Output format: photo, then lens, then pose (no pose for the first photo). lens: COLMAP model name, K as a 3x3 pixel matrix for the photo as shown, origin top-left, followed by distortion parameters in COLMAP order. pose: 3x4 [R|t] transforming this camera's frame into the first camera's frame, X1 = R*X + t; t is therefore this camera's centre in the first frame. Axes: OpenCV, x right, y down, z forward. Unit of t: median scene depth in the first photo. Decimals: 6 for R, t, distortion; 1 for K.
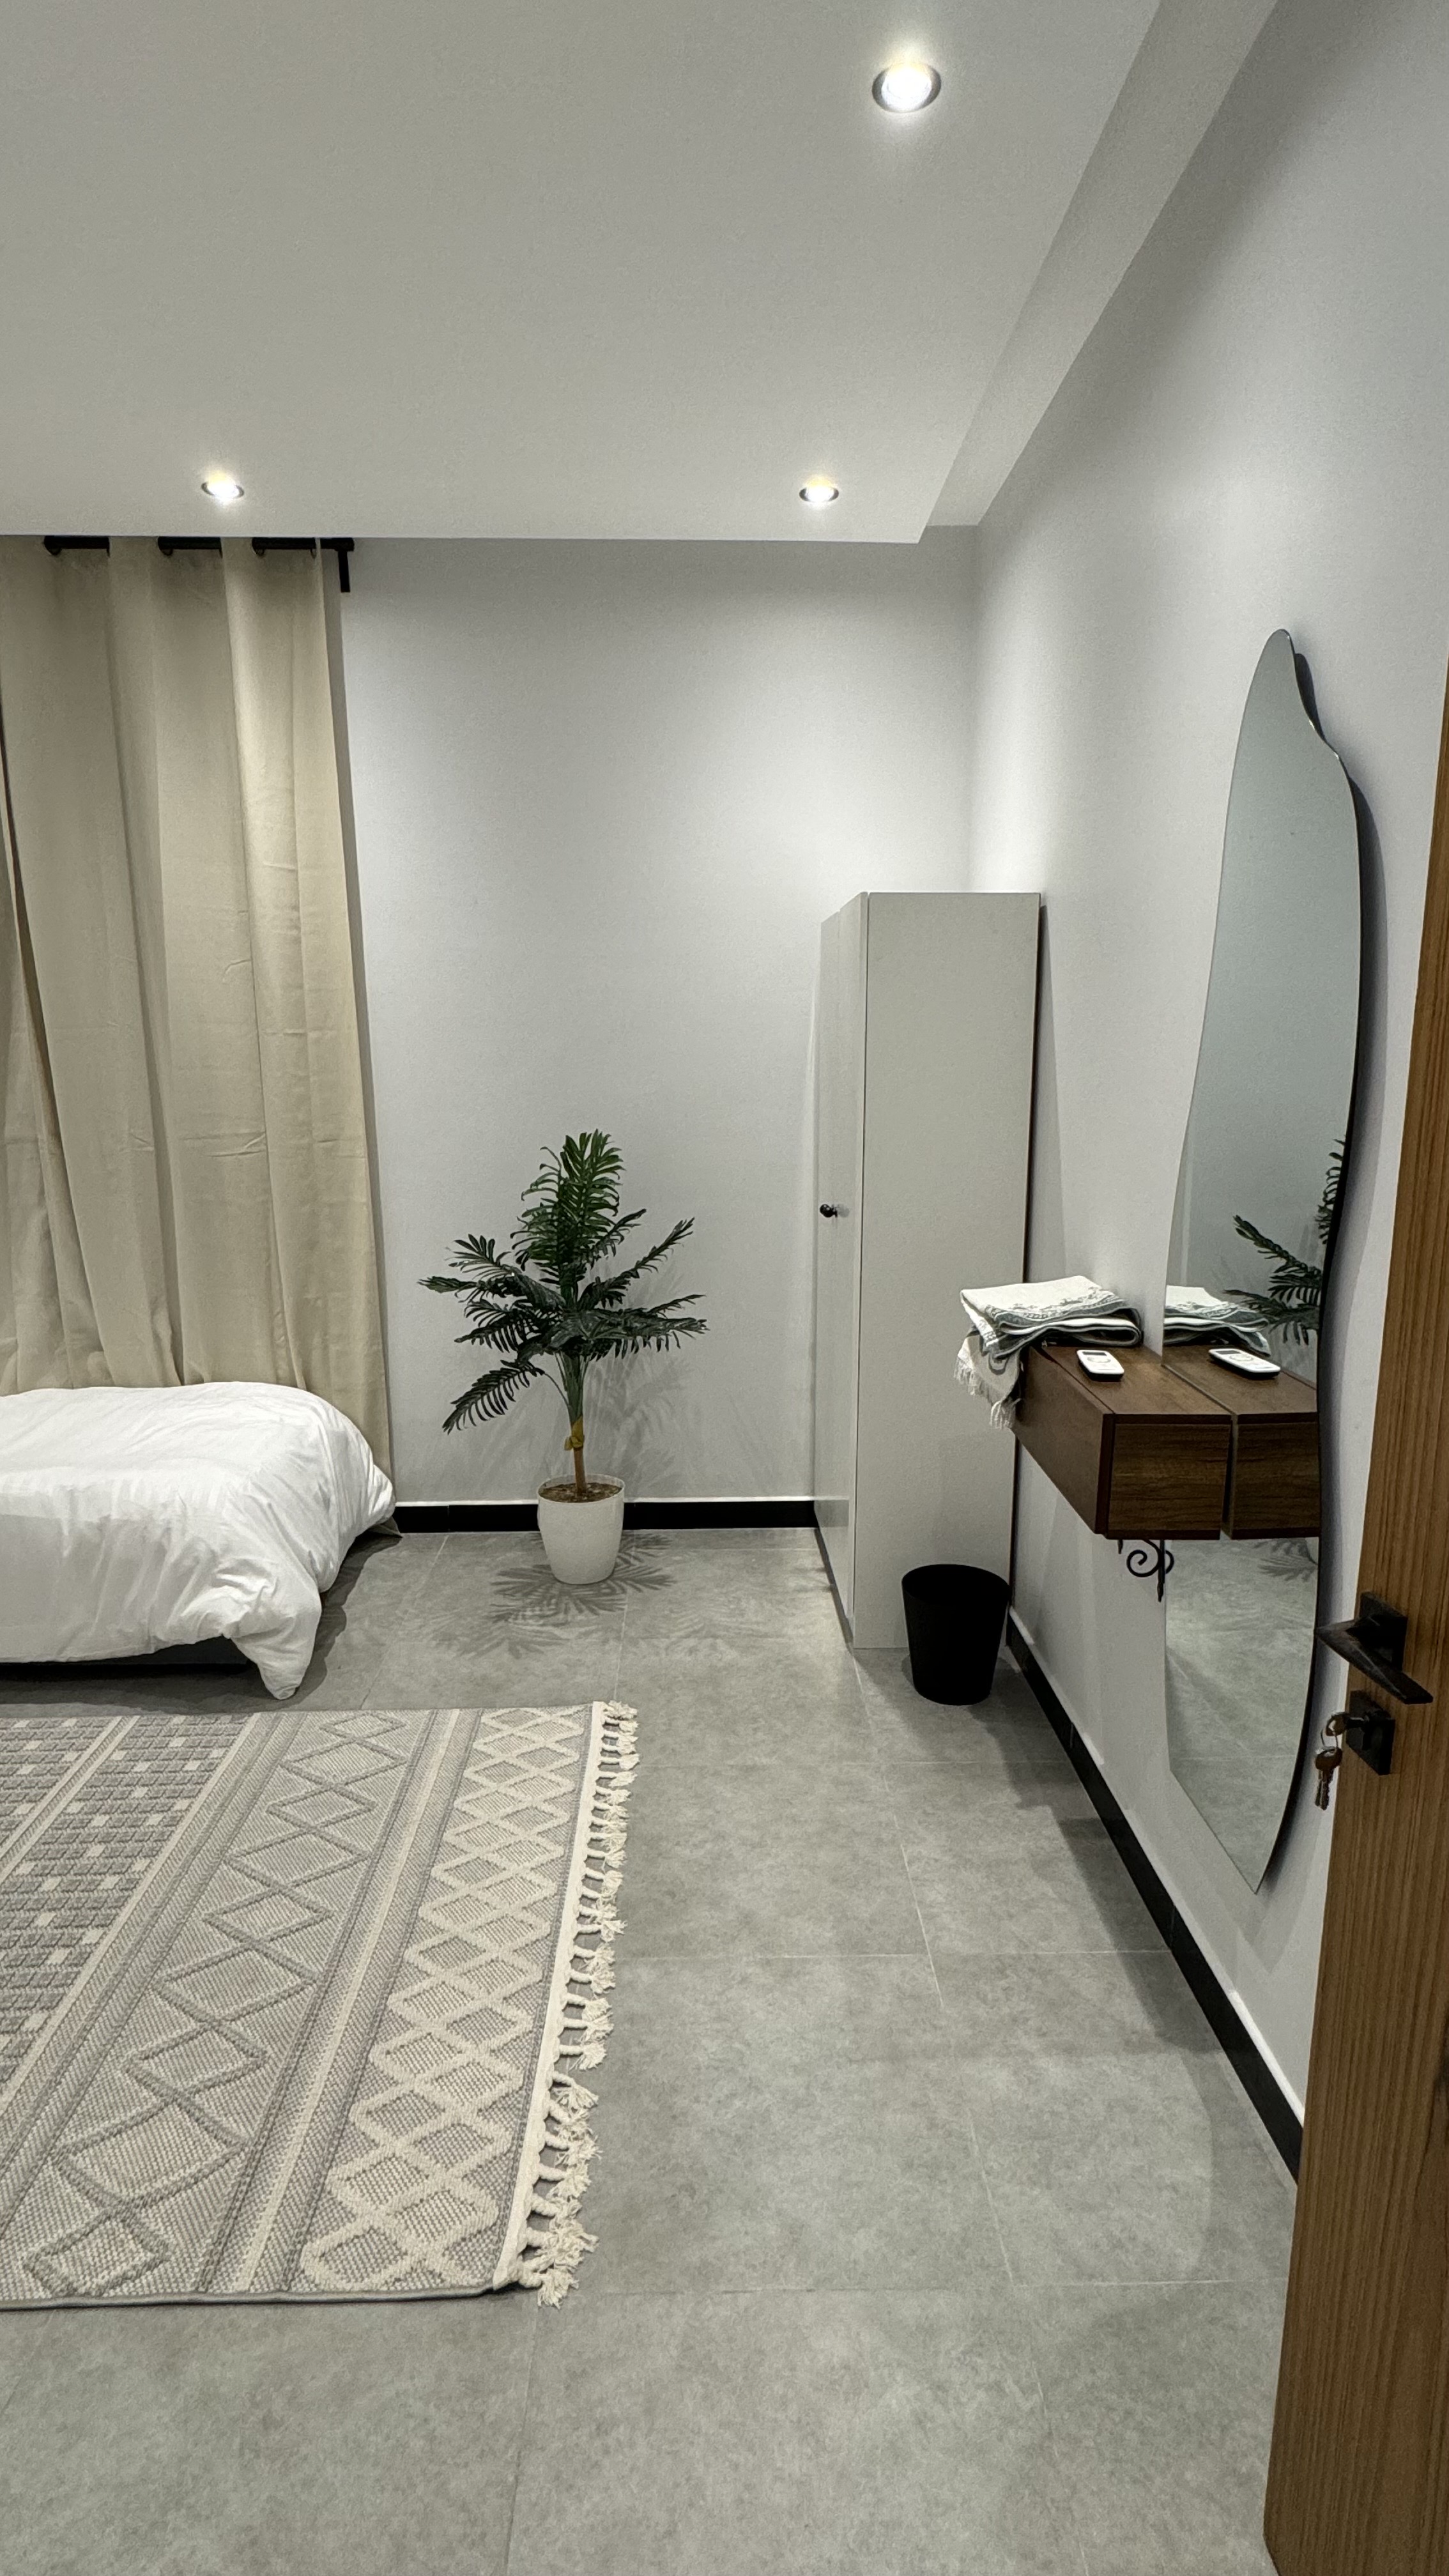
lens RADIAL K [[1264.8, 0, 725.5], [0, 1264.8, 1288.6], [0, 0, 1]] dist [-0.007969, 0.000687]
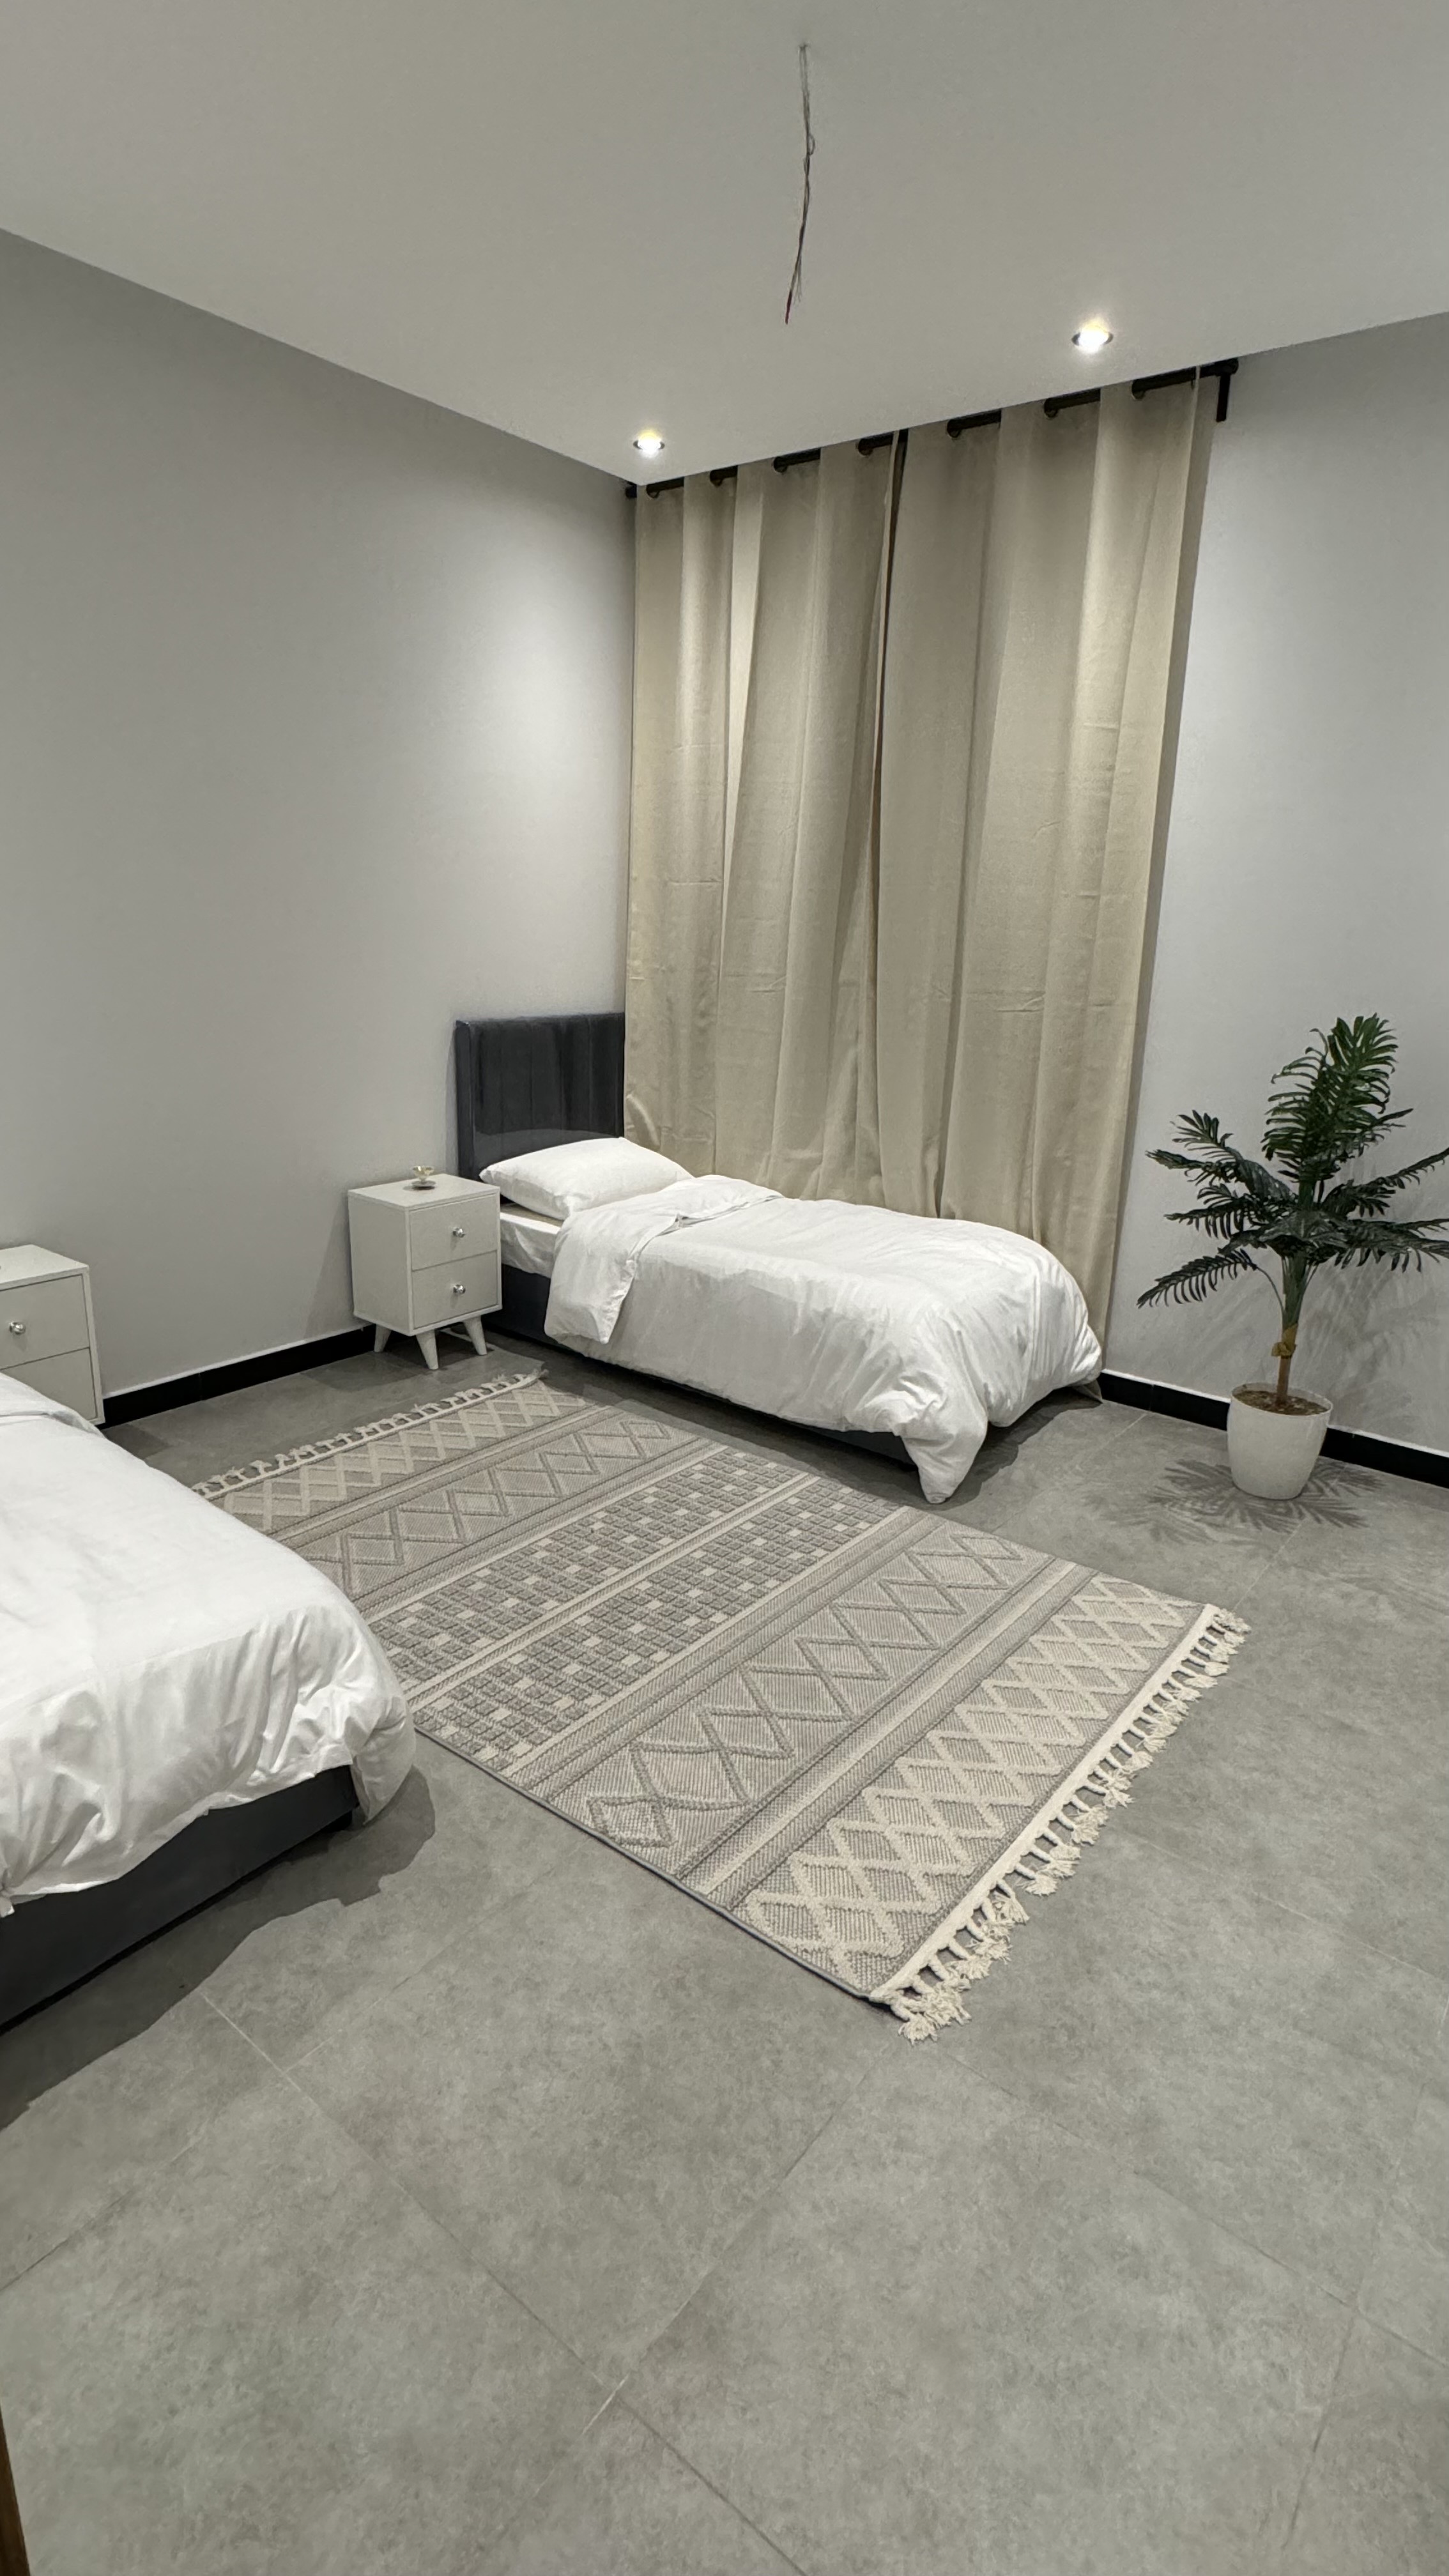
lens RADIAL K [[1264.8, 0, 729.2], [0, 1264.8, 1292.0], [0, 0, 1]] dist [-0.007969, 0.000687]
pose [[0.773223, 0.210871, -0.598047, 0.140899], [-0.152102, 0.977234, 0.147918, 0.004816], [0.615623, -0.023409, 0.787693, 0.012917]]
